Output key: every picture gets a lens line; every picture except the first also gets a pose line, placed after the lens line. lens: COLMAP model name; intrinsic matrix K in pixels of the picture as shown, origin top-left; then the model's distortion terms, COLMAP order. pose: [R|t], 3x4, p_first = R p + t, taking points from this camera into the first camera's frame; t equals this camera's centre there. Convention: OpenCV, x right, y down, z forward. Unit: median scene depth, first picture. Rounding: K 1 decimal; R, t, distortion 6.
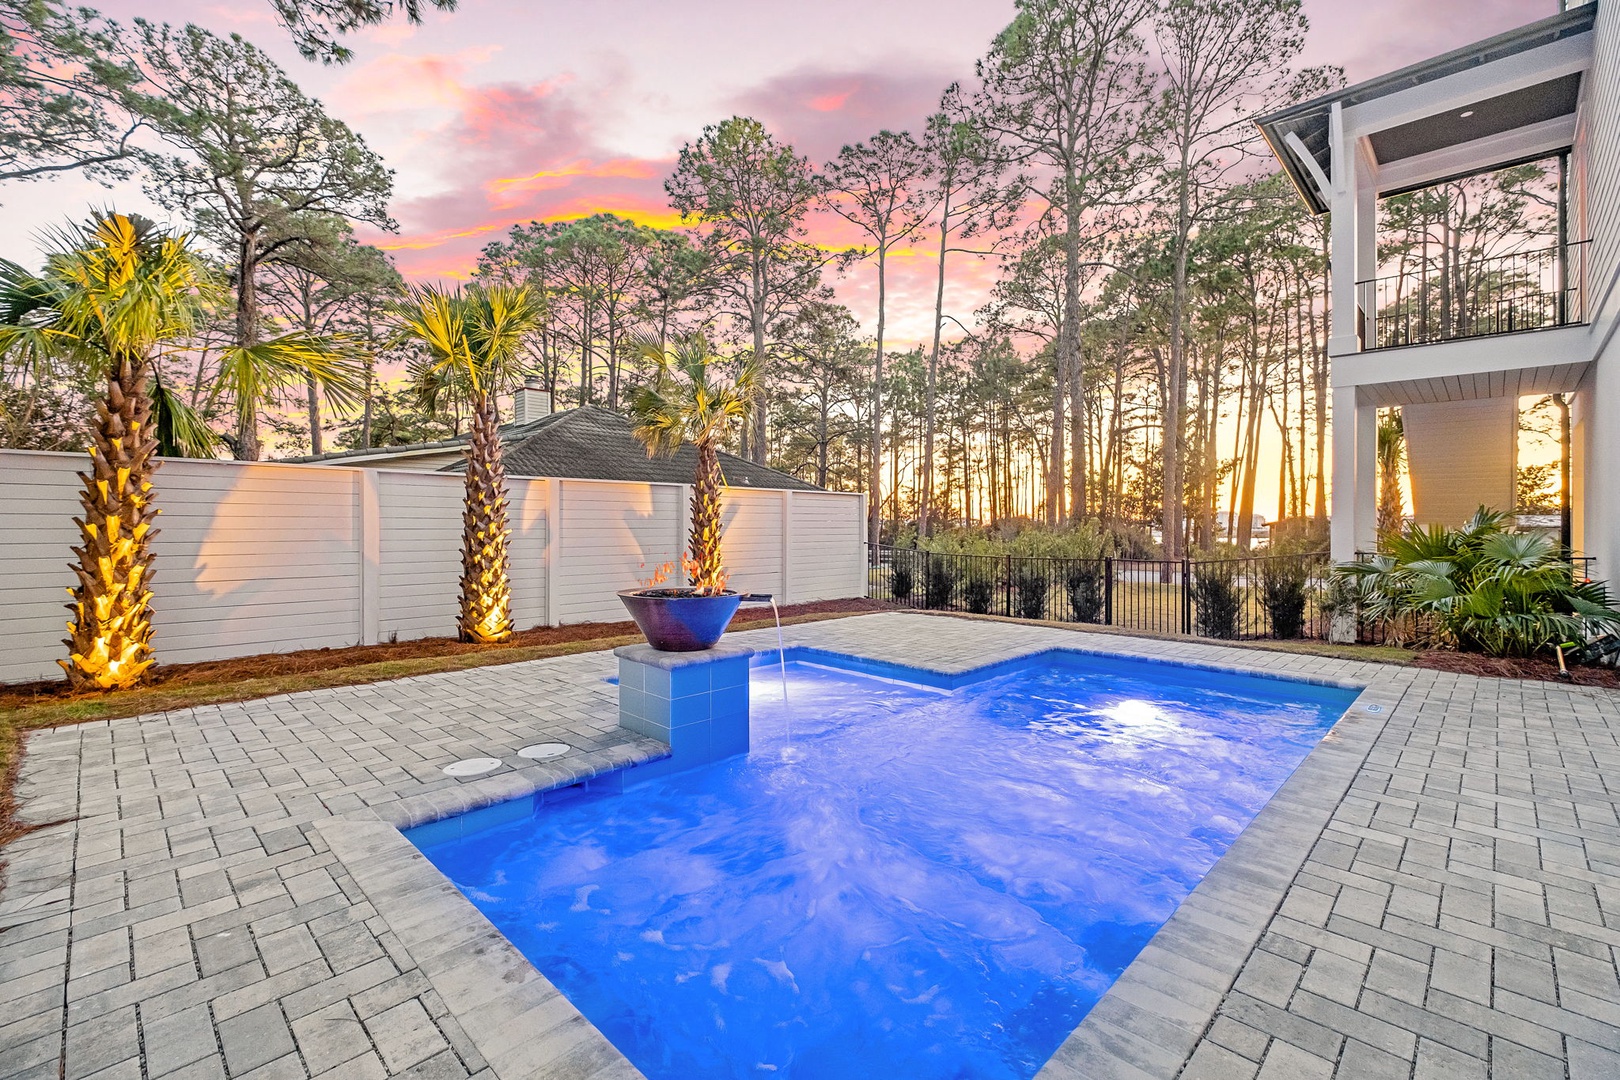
lens RADIAL K [[711.0, 0, 818.9], [0, 711.0, 535.0], [0, 0, 1]] dist [-0.007541, 0.000857]
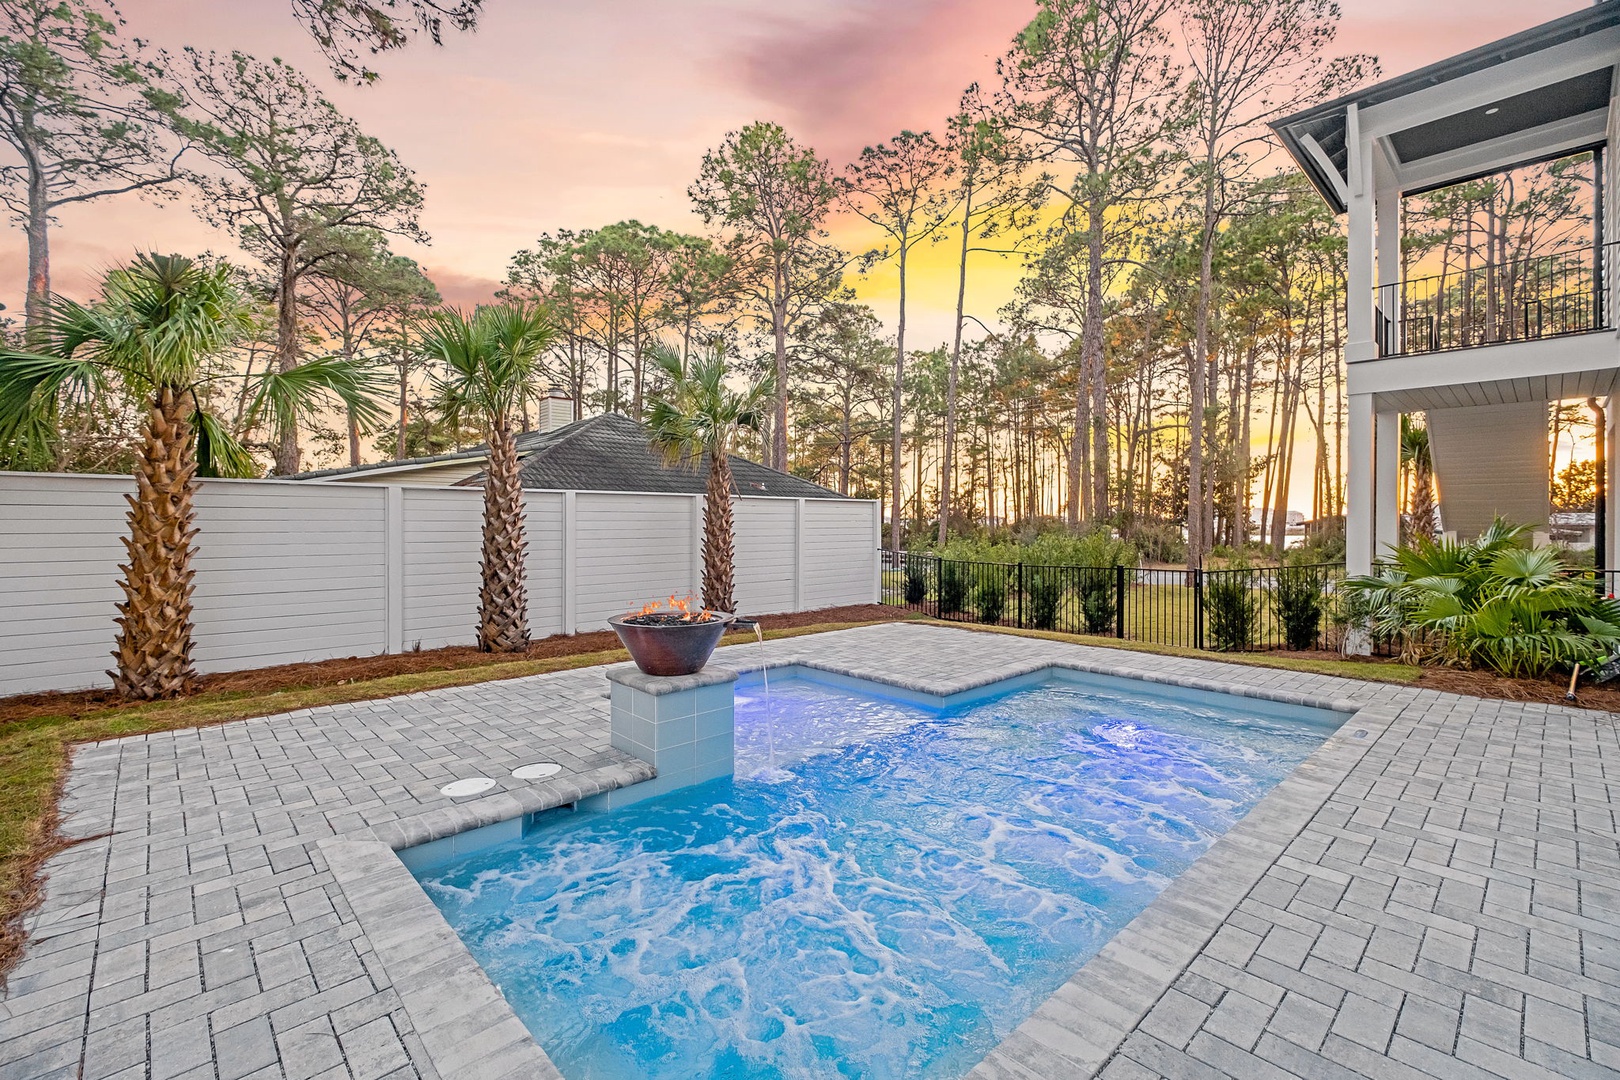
lens RADIAL K [[711.0, 0, 813.1], [0, 711.0, 532.8], [0, 0, 1]] dist [-0.007541, 0.000857]
pose [[0.998960, -0.002808, -0.045502, 0.022343], [0.002802, 0.999996, -0.000192, -0.015177], [0.045503, 0.000064, 0.998964, -0.012117]]
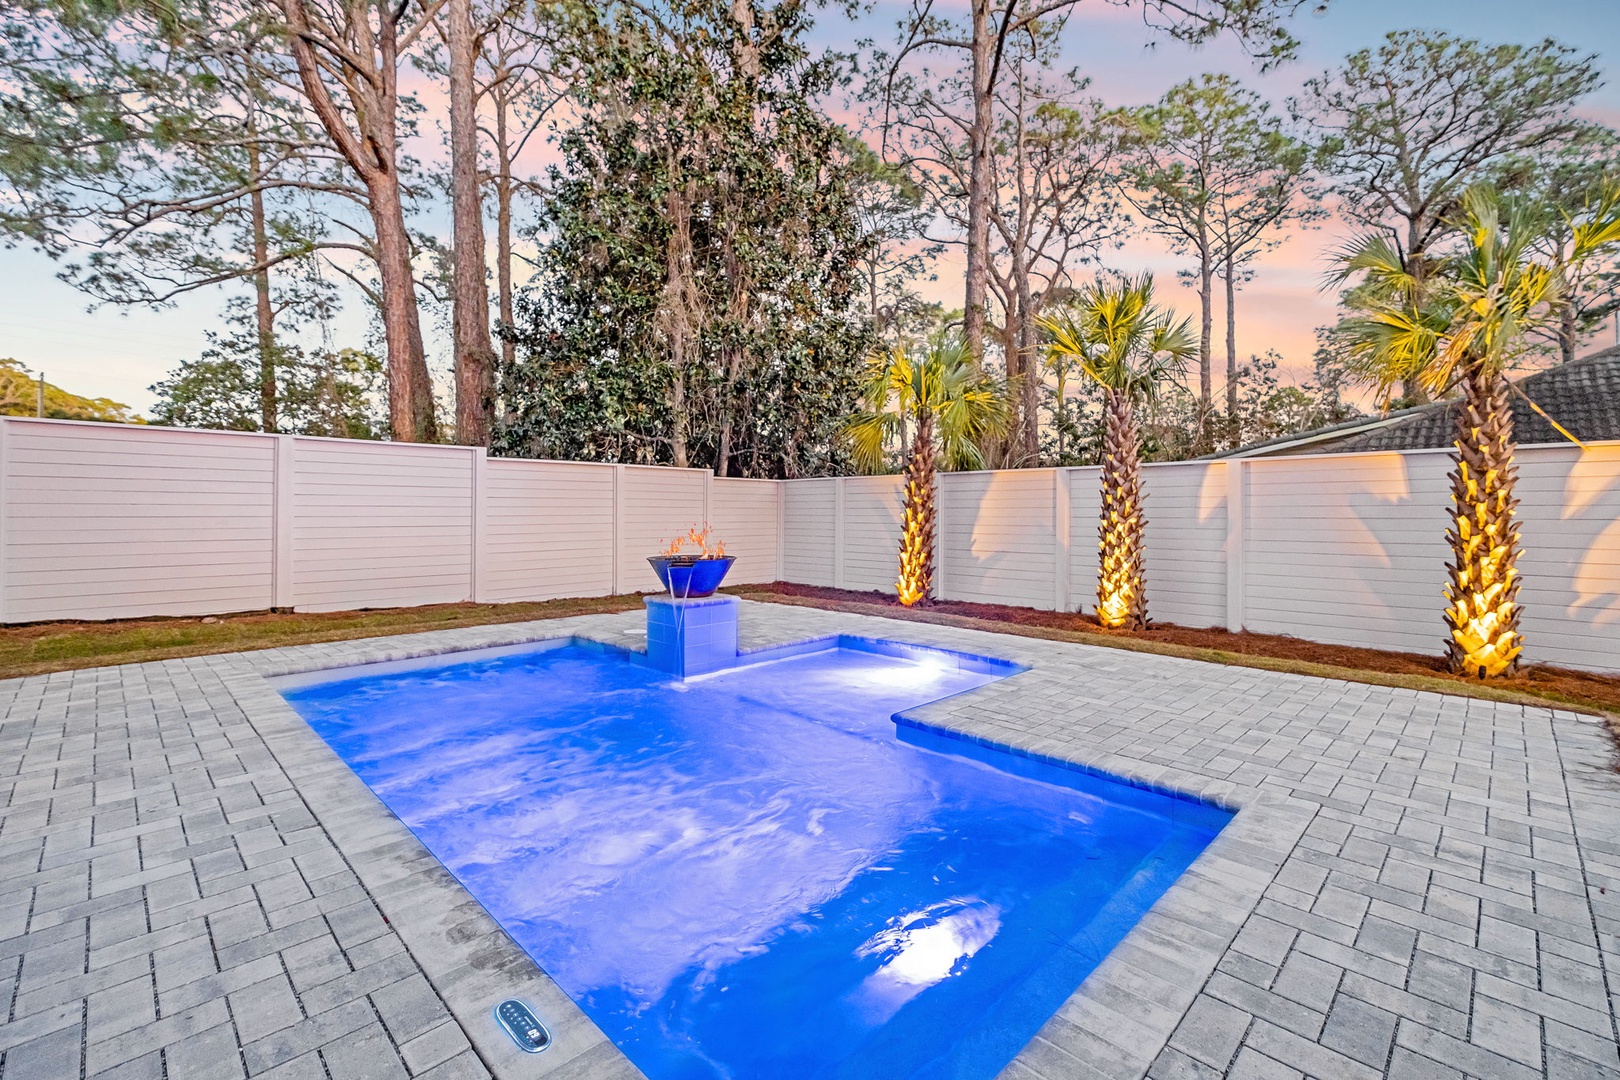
lens RADIAL K [[711.0, 0, 818.8], [0, 711.0, 514.0], [0, 0, 1]] dist [-0.007541, 0.000857]
pose [[-0.012135, -0.000741, -0.999926, 0.427300], [-0.015329, 0.999882, -0.000555, -0.004258], [0.999809, 0.015321, -0.012145, 0.432453]]
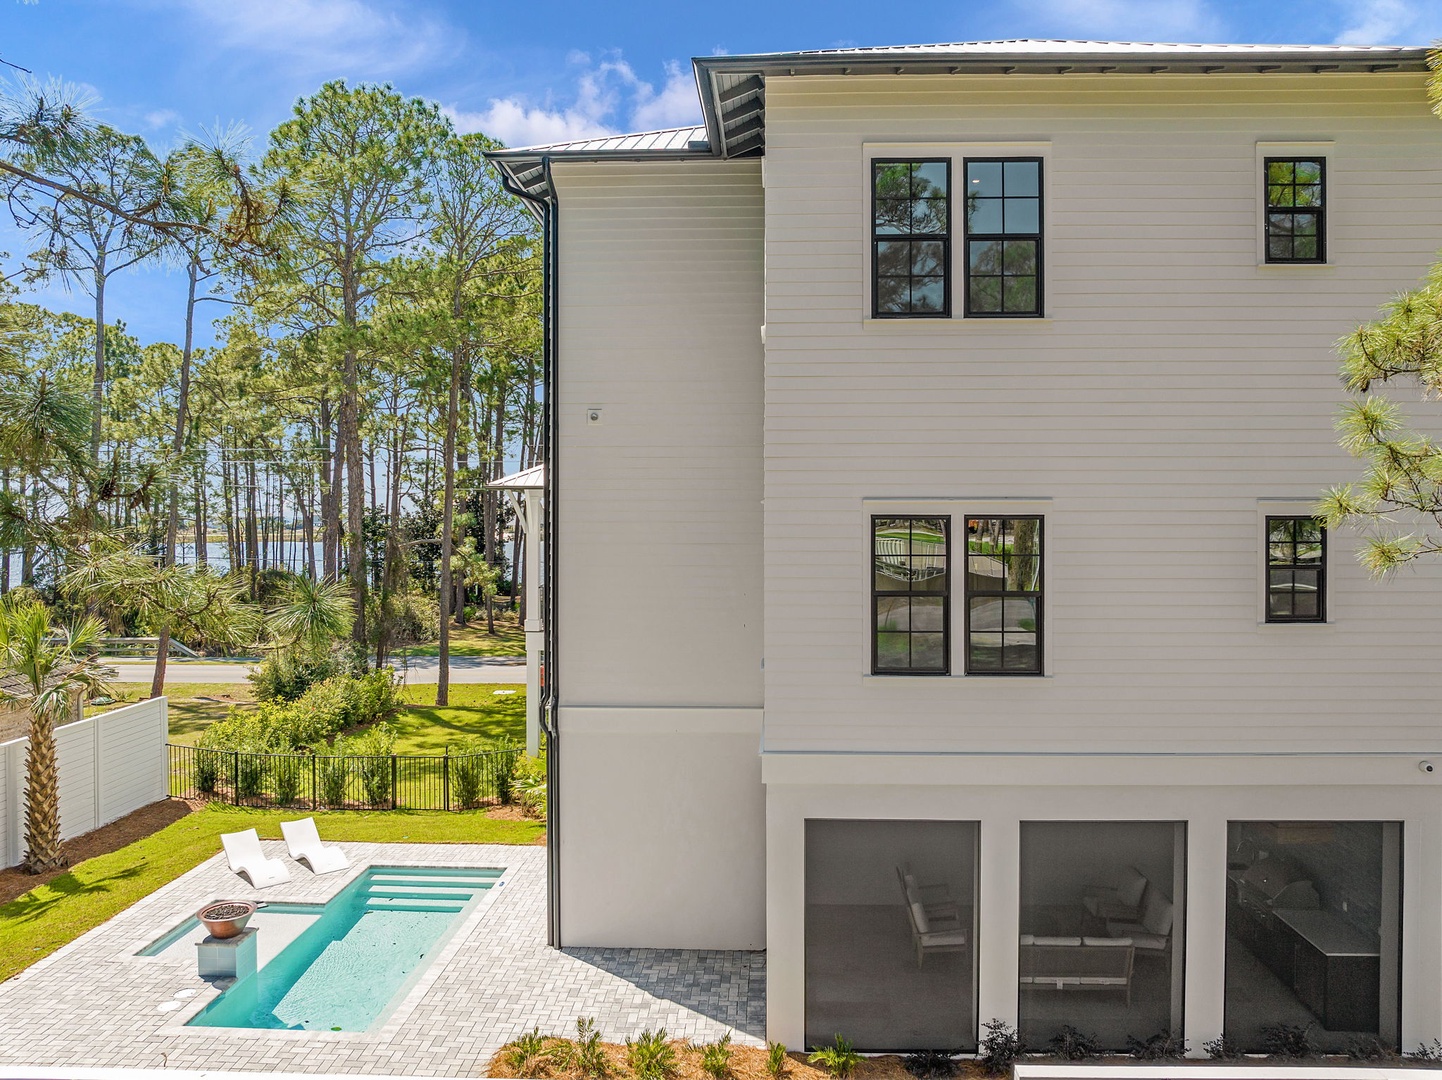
lens RADIAL K [[981.6, 0, 733.3], [0, 981.6, 530.1], [0, 0, 1]] dist [-0.025872, 0.009531]
pose [[0.744466, -0.001291, 0.667659, -0.333364], [0.012232, 0.999857, -0.011705, -0.344497], [-0.667548, 0.016881, 0.744375, -0.777571]]
